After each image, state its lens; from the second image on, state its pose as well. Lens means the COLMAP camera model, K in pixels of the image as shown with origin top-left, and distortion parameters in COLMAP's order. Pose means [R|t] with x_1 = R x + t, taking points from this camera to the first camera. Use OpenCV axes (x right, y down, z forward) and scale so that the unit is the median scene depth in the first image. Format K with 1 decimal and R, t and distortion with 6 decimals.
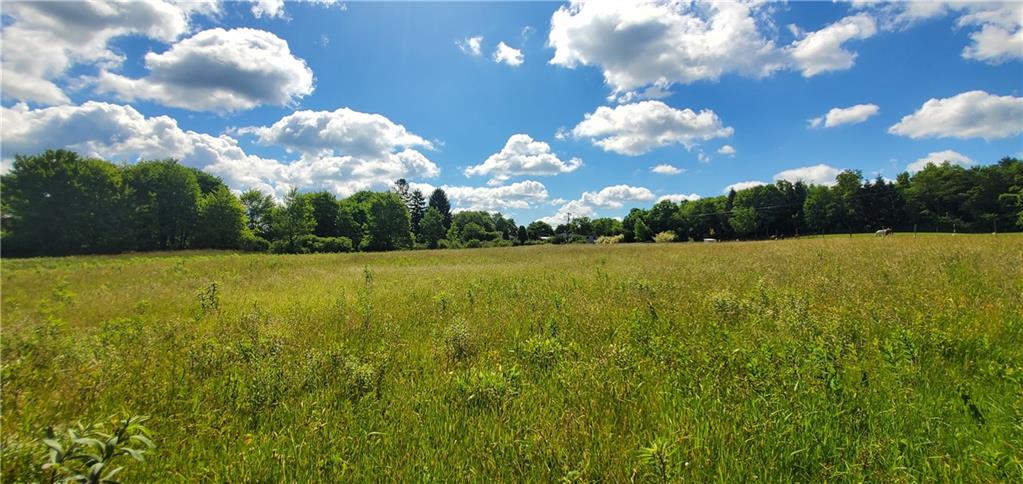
lens RADIAL K [[389.3, 0, 505.9], [0, 389.3, 235.5], [0, 0, 1]] dist [-0.016168, 0.002019]
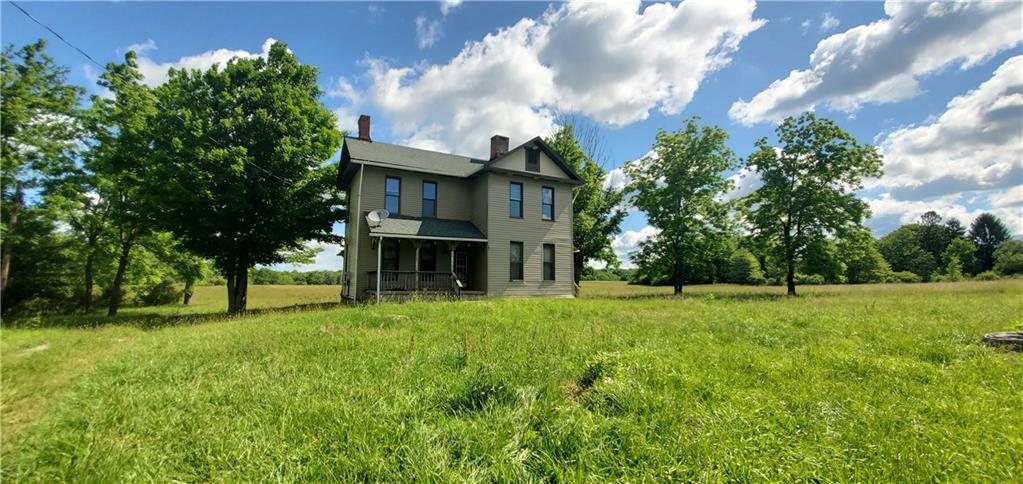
lens RADIAL K [[389.3, 0, 508.2], [0, 389.3, 241.7], [0, 0, 1]] dist [-0.016168, 0.002019]
pose [[0.139027, -0.094906, -0.985730, 0.523892], [0.032748, 0.995293, -0.091208, -0.015842], [0.989747, -0.019601, 0.141480, -0.183990]]
